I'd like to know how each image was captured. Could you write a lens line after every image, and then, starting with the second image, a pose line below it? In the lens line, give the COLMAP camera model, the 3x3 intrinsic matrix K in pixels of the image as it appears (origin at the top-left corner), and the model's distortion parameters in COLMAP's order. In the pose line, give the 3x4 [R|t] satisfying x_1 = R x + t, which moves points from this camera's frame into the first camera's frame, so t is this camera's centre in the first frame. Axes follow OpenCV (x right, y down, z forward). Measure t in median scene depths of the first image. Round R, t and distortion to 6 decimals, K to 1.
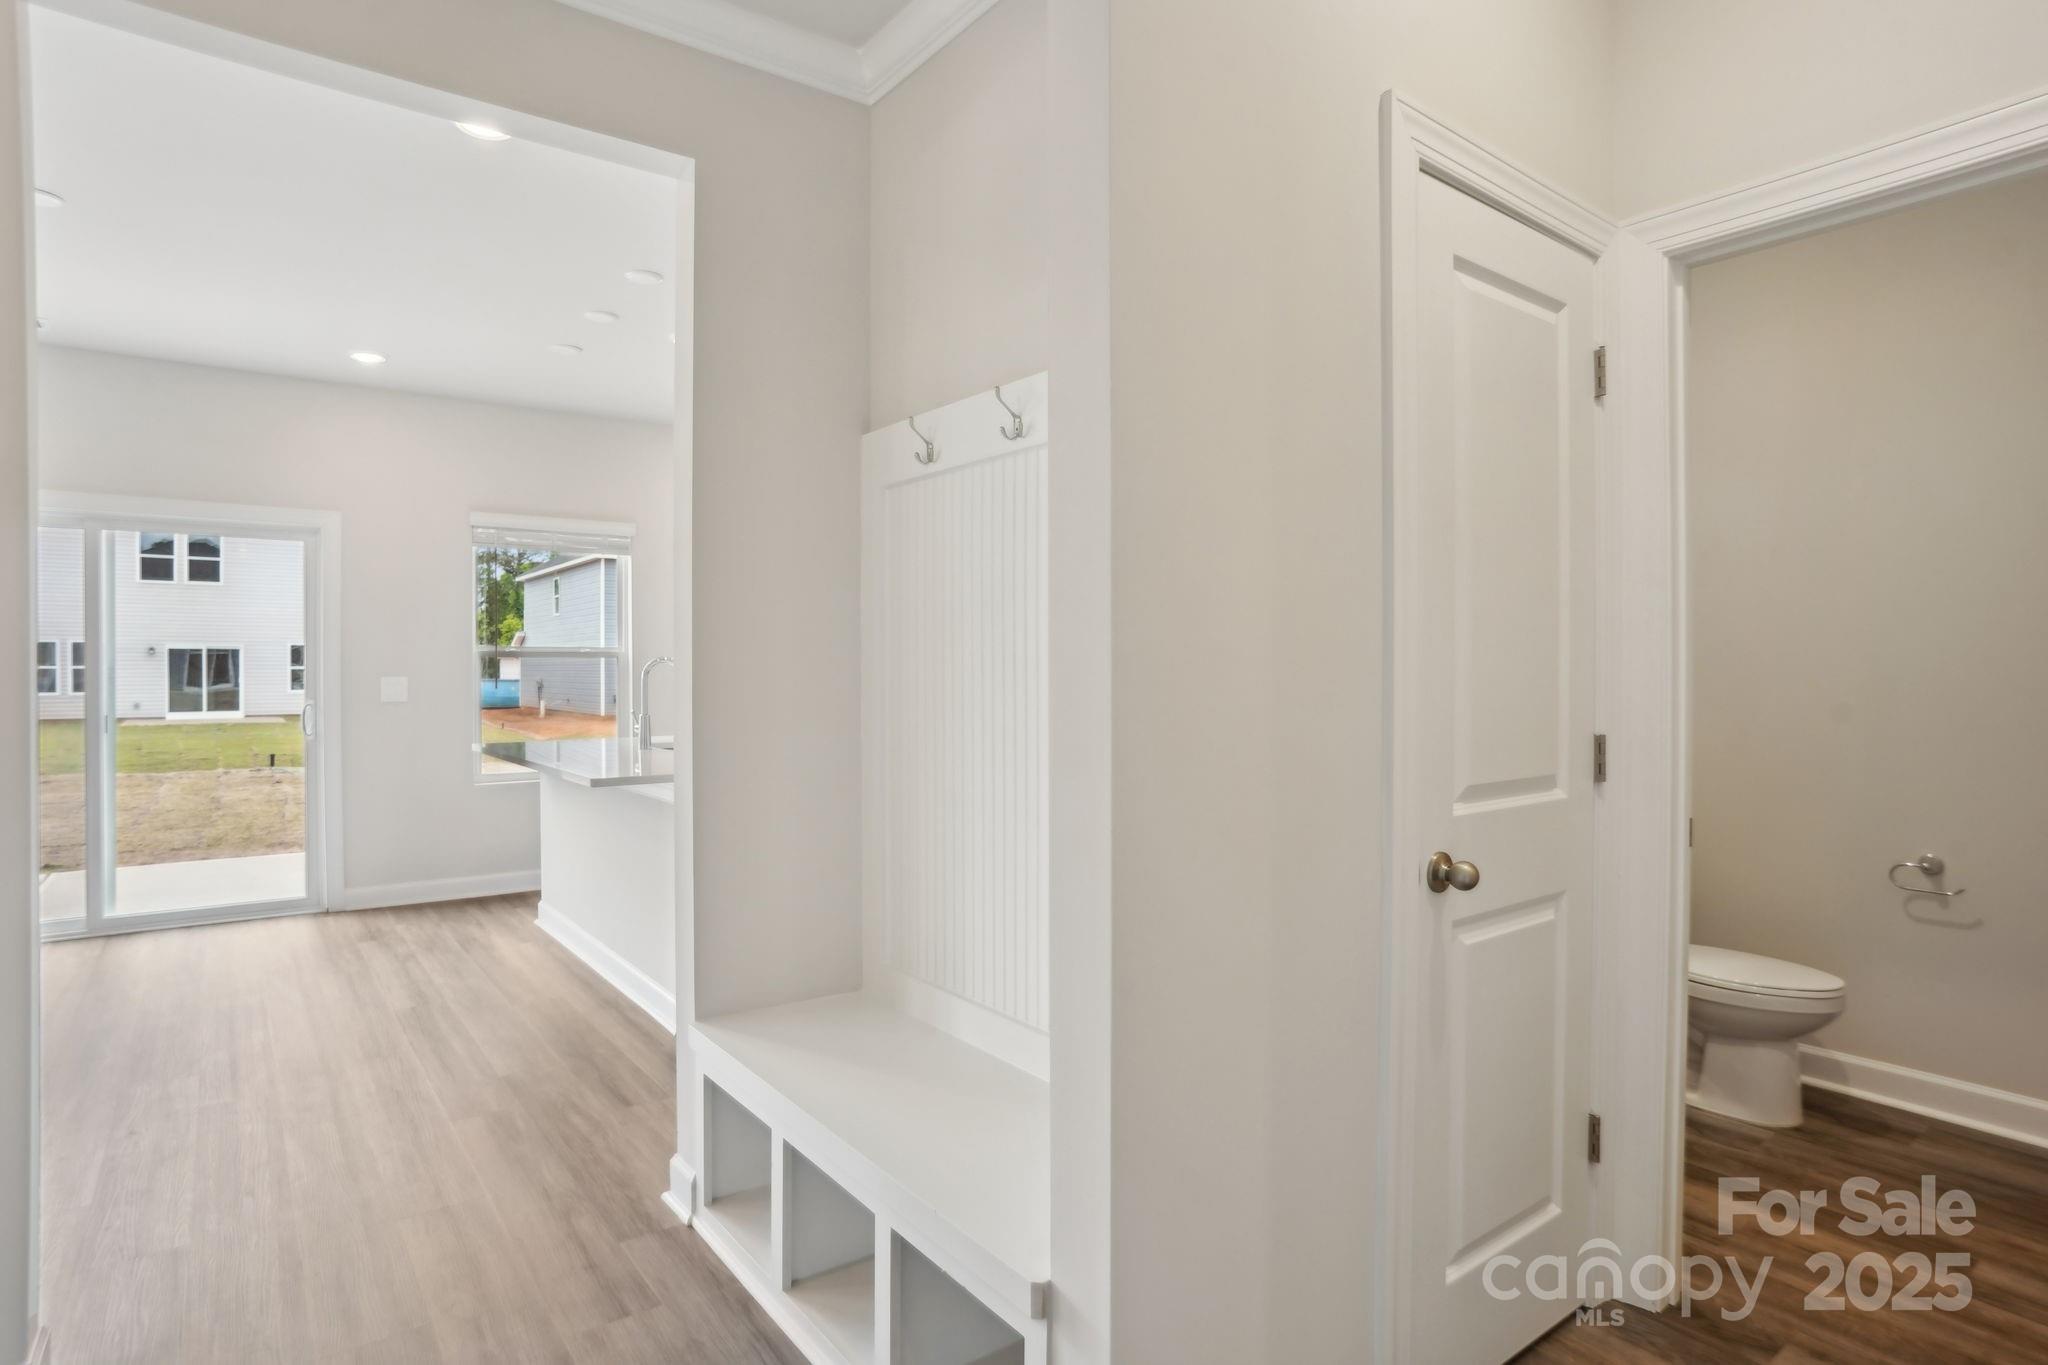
lens RADIAL K [[1078.8, 0, 1039.1], [0, 1078.8, 669.8], [0, 0, 1]] dist [-0.072782, 0.037719]
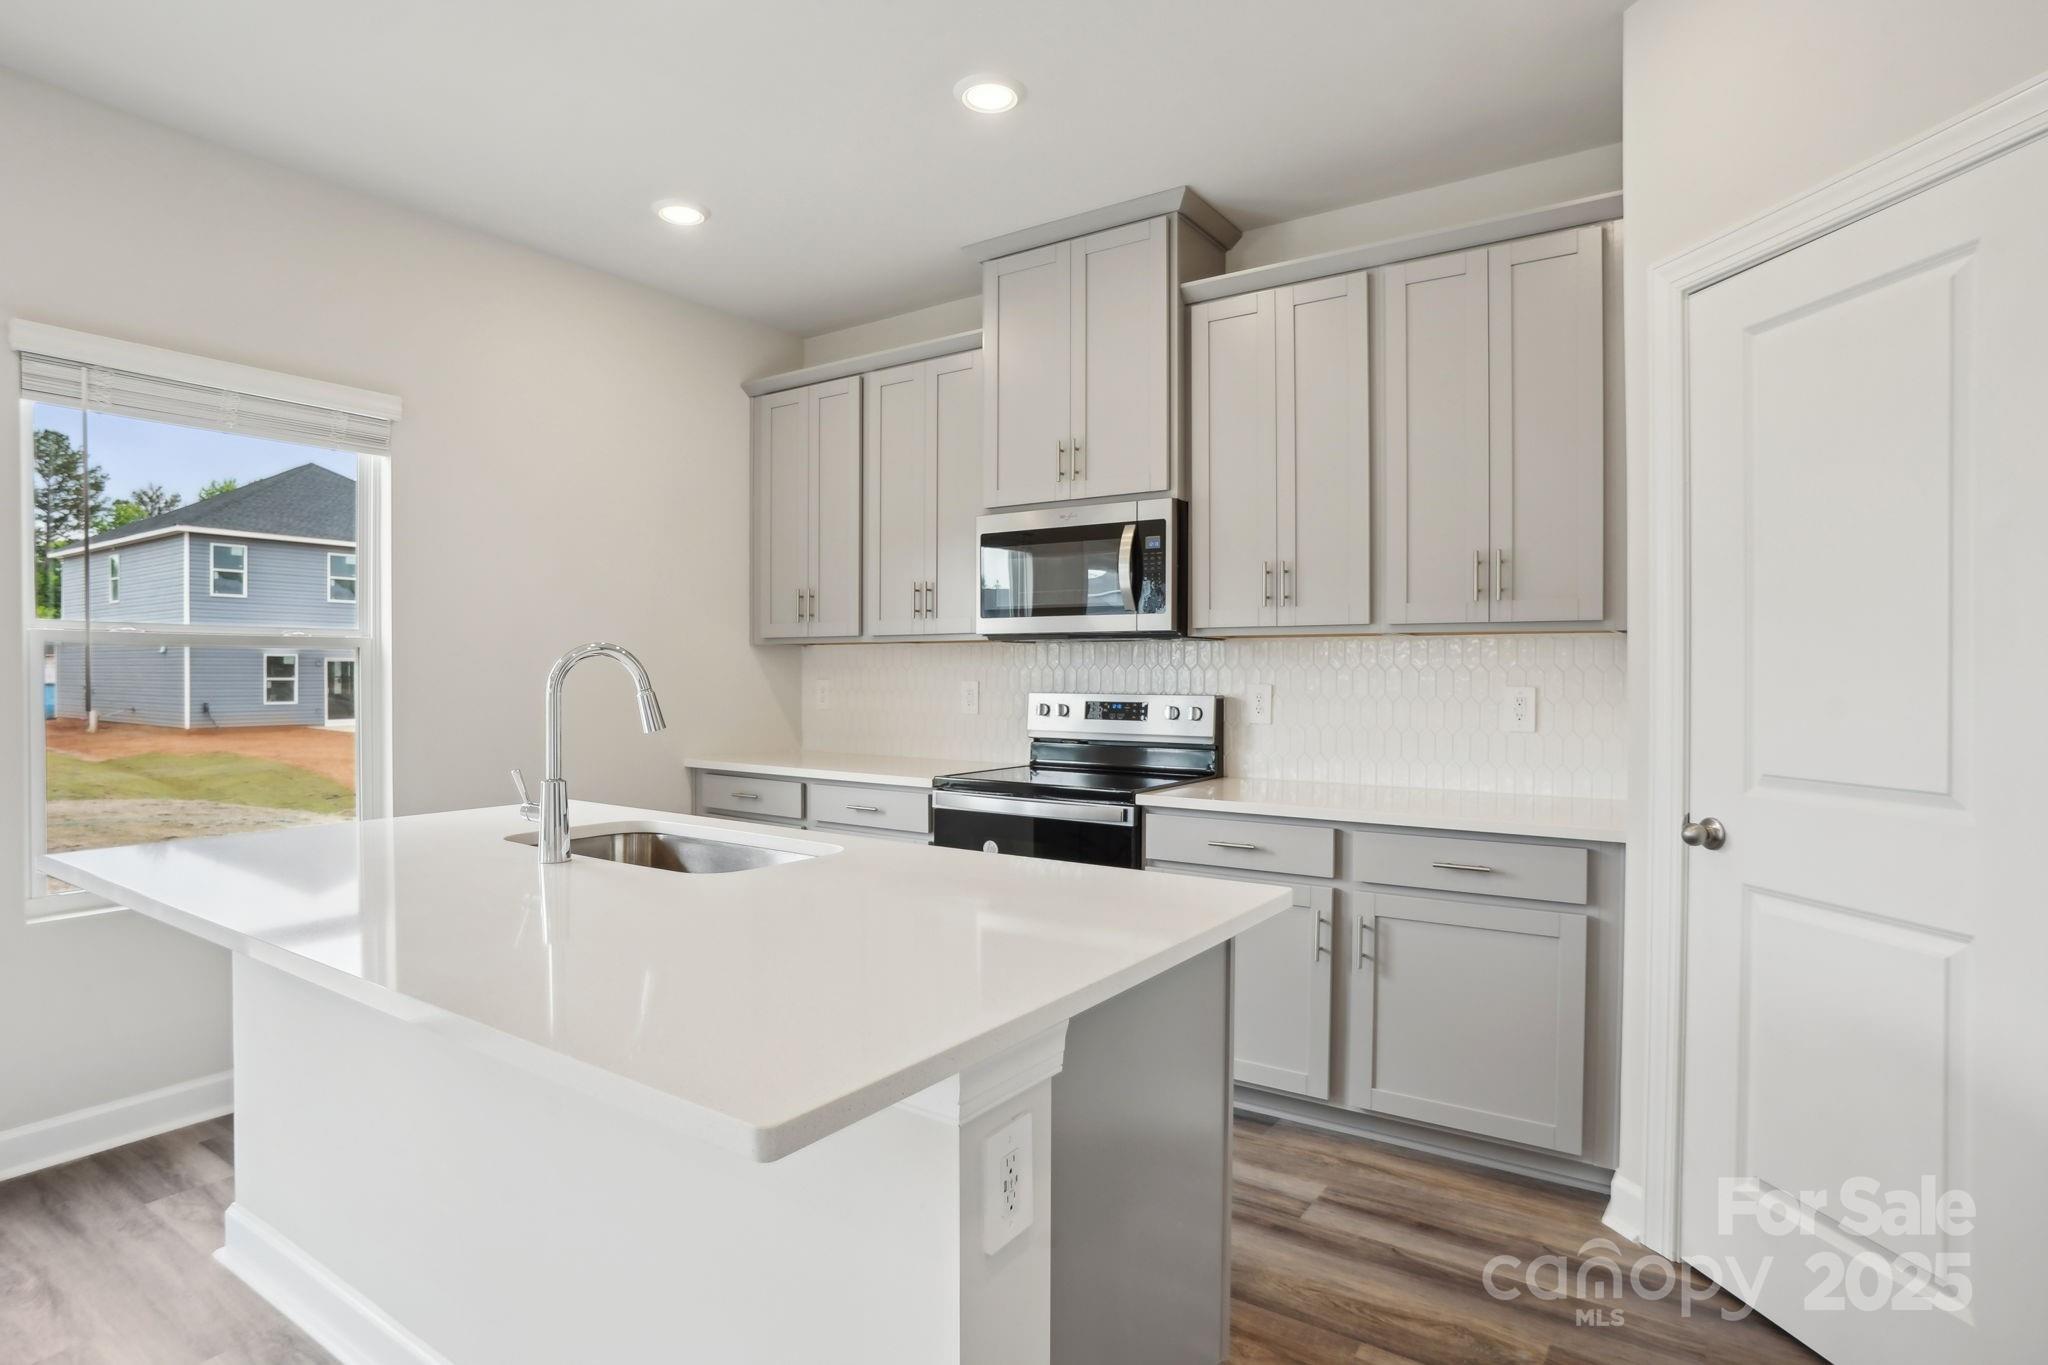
lens RADIAL K [[1078.8, 0, 1039.1], [0, 1078.8, 669.8], [0, 0, 1]] dist [-0.072782, 0.037719]
pose [[0.953581, 0.003688, 0.301115, -0.058798], [-0.002669, 0.999989, -0.003797, 0.000124], [-0.301126, 0.002817, 0.953580, 0.102212]]
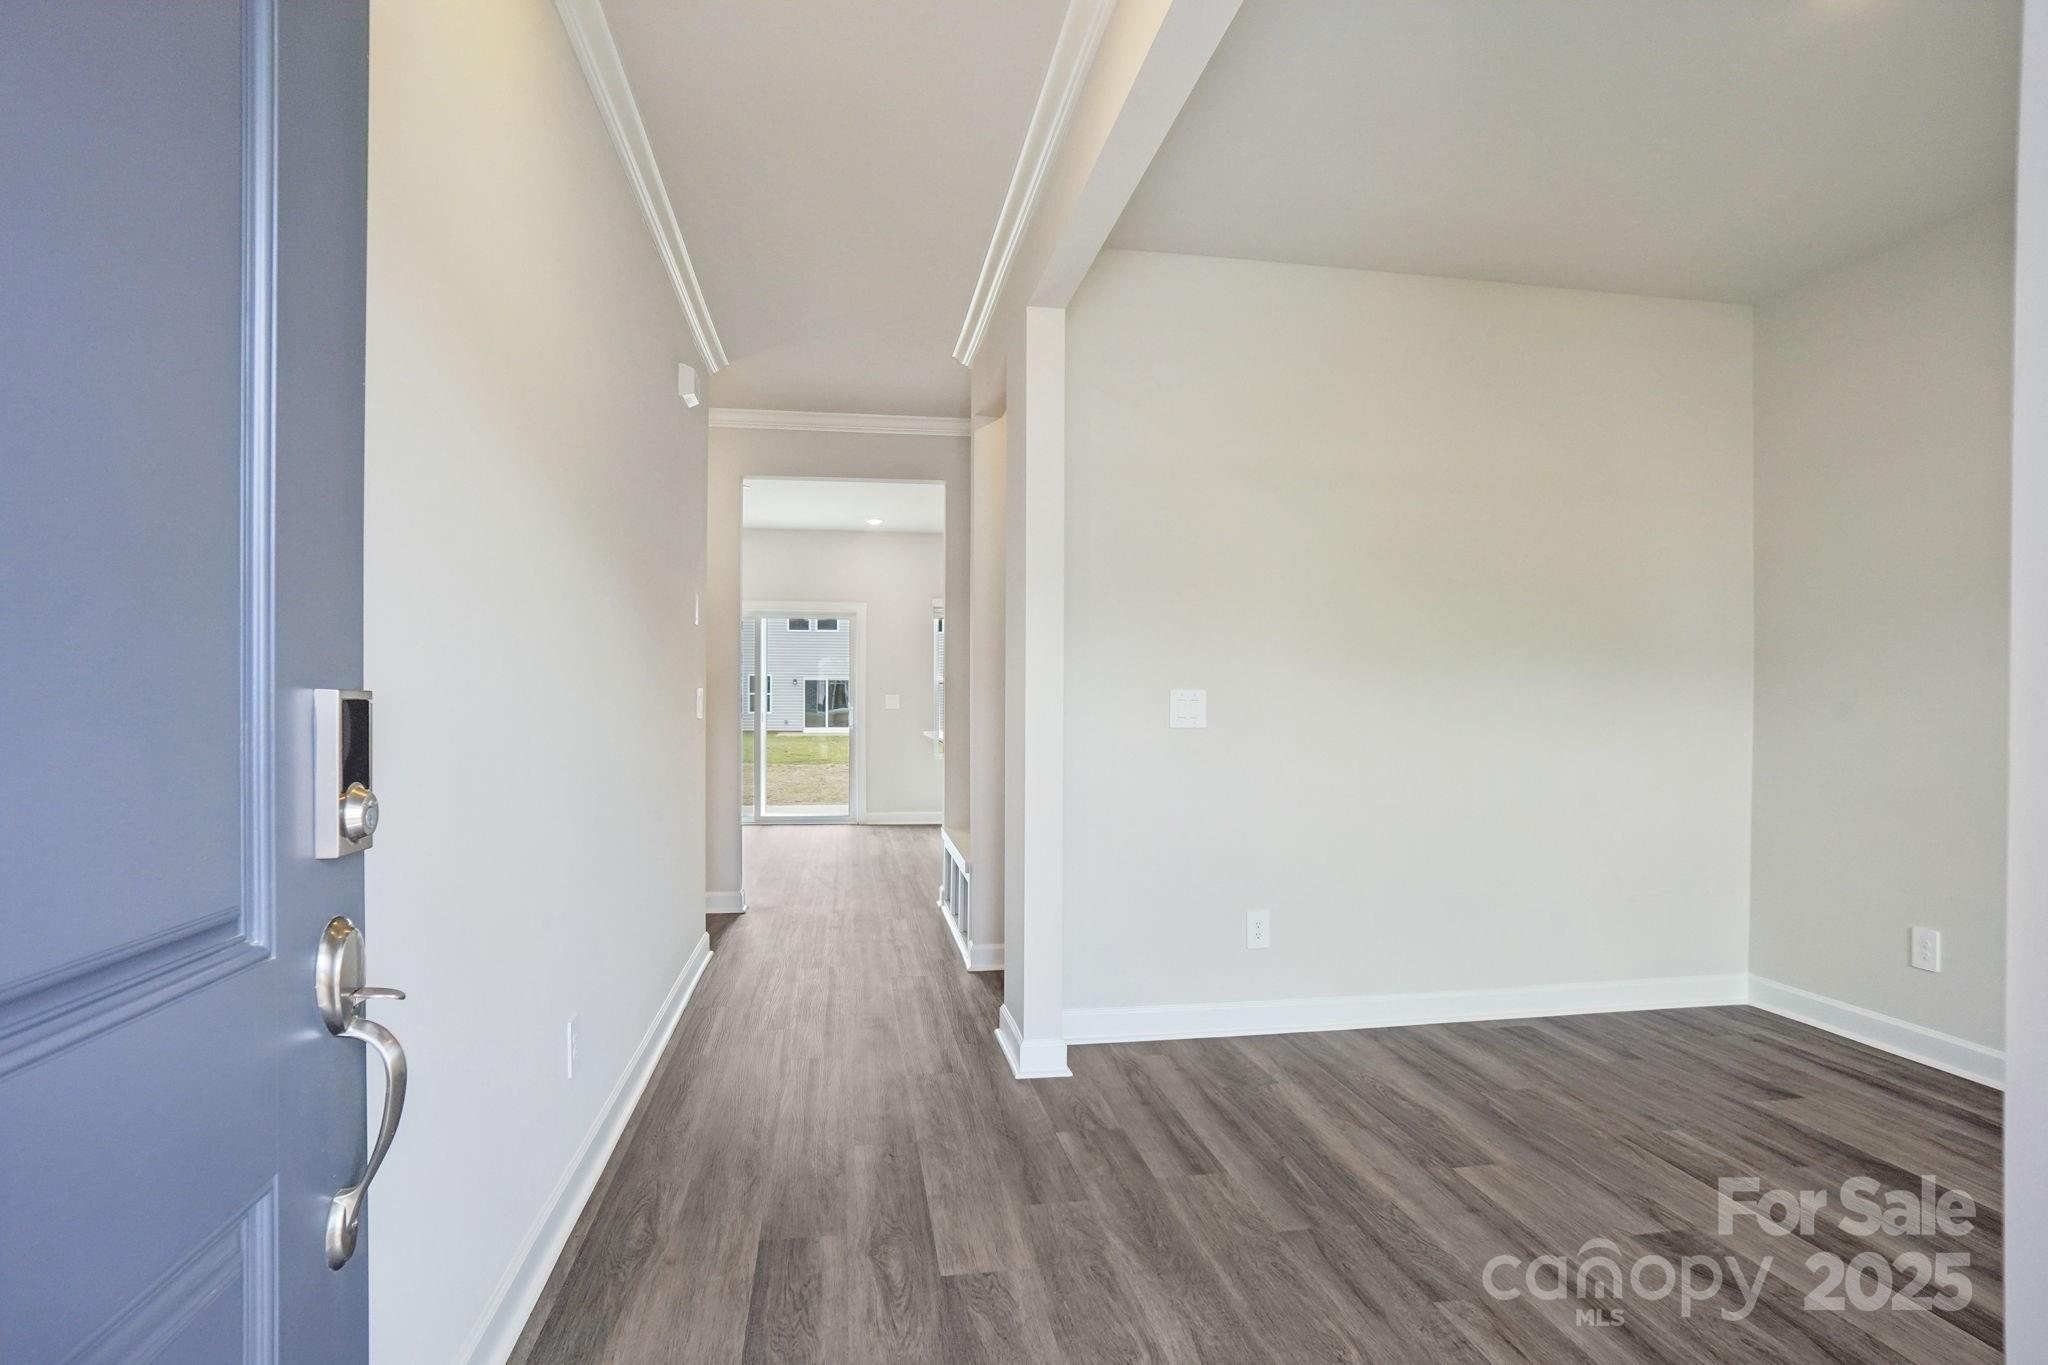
lens RADIAL K [[1078.8, 0, 1039.1], [0, 1078.8, 669.8], [0, 0, 1]] dist [-0.072782, 0.037719]
pose [[0.884504, -0.006324, -0.466489, 0.092891], [-0.007474, 0.999588, -0.027721, 0.003082], [0.466472, 0.028006, 0.884092, -0.100011]]
